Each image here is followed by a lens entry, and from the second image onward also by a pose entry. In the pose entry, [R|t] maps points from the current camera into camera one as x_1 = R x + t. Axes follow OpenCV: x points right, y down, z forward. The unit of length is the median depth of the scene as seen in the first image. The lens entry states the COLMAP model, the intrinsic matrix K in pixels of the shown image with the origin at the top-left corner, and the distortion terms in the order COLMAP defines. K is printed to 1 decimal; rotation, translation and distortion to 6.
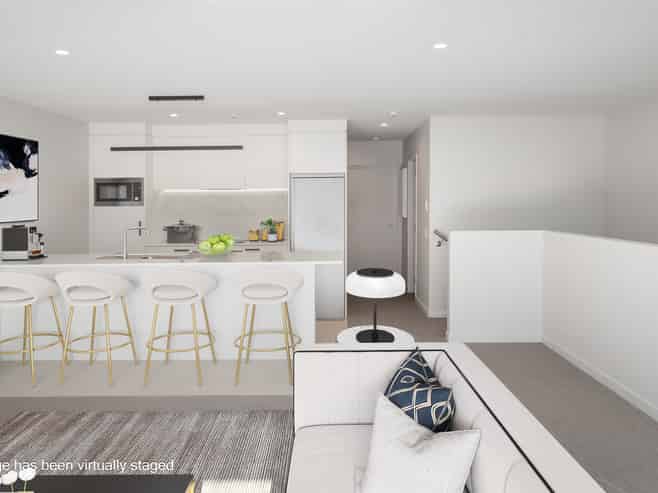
lens RADIAL K [[521.3, 0, 329.0], [0, 521.3, 244.0], [0, 0, 1]] dist [0.011914, 0.001357]
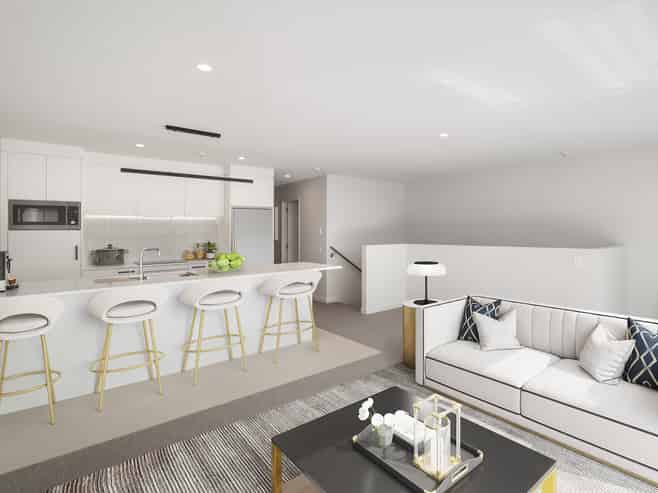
lens RADIAL K [[336.7, 0, 329.0], [0, 336.7, 250.9], [0, 0, 1]] dist [0.000642, -0.000202]
pose [[0.766714, -0.032335, 0.641174, -0.407240], [0.052588, 0.998538, -0.012527, 0.000106], [-0.639832, 0.043323, 0.767293, 0.203772]]
